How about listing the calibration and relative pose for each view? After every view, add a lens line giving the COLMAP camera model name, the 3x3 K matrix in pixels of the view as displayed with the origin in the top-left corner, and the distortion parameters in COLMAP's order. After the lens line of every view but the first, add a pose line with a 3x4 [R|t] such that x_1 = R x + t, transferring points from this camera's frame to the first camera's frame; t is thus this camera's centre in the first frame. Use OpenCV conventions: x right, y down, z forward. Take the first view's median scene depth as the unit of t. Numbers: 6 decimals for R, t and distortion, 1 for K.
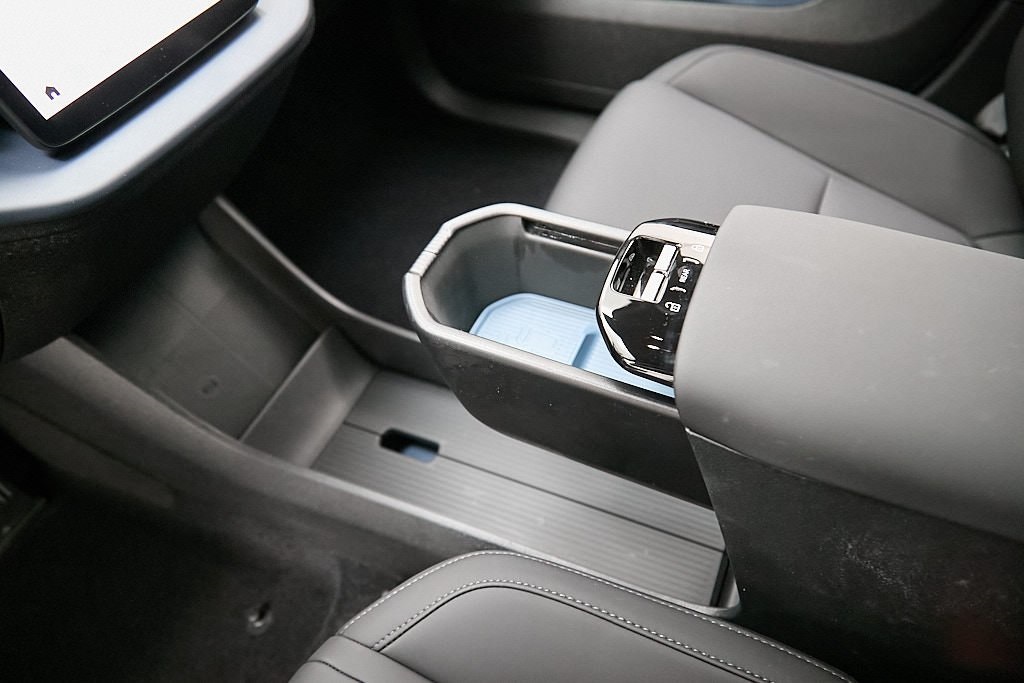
lens RADIAL K [[685.8, 0, 512.0], [0, 685.8, 341.5], [0, 0, 1]] dist [-0.008787, -0.003331]
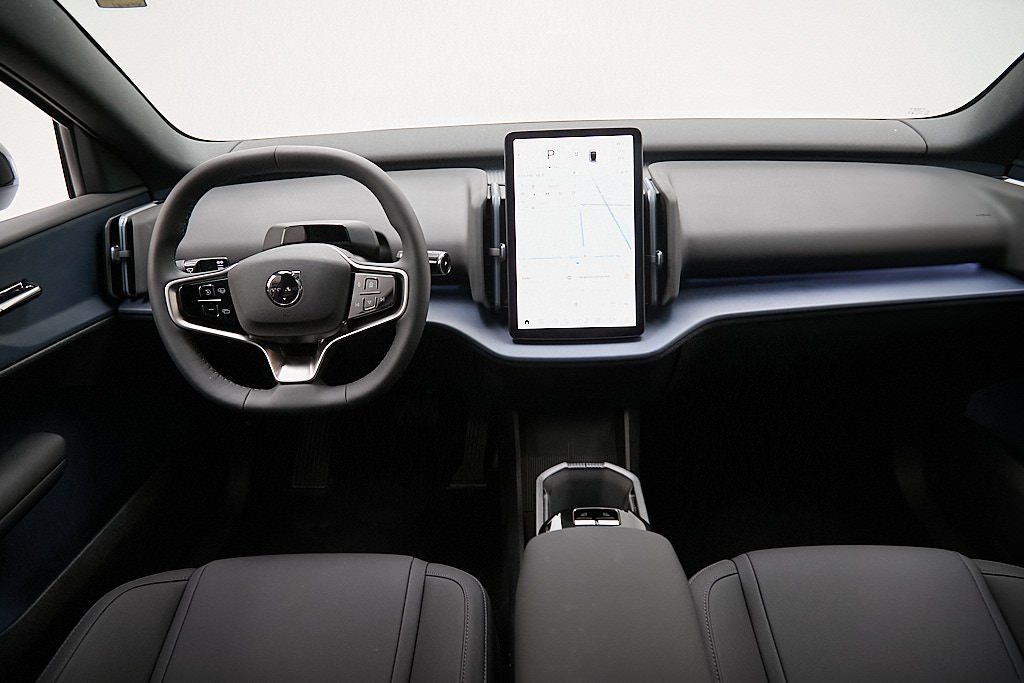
lens RADIAL K [[685.8, 0, 512.0], [0, 685.8, 341.5], [0, 0, 1]] dist [-0.008787, -0.003331]
pose [[0.396804, 0.421380, -0.815467, 0.874488], [-0.698384, 0.715107, 0.029689, -0.205608], [0.595656, 0.557729, 0.578042, -0.307795]]
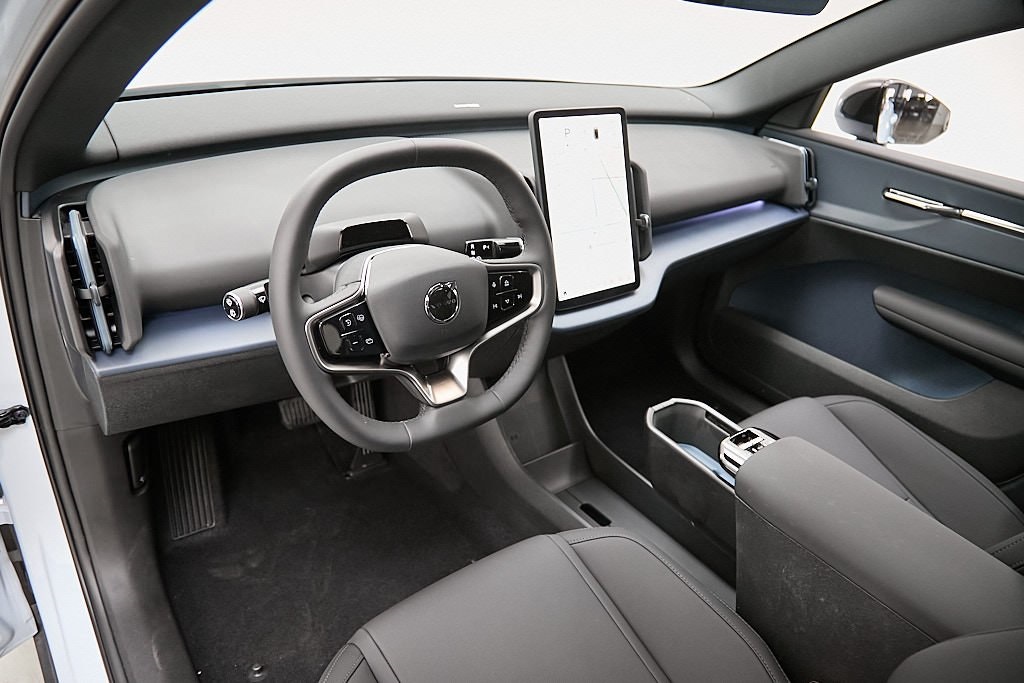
lens RADIAL K [[685.8, 0, 512.0], [0, 685.8, 341.5], [0, 0, 1]] dist [-0.008787, -0.003331]
pose [[0.864470, 0.378264, -0.331070, 0.089504], [-0.471714, 0.838024, -0.274227, 0.397418], [0.173715, 0.393232, 0.902880, -0.890259]]
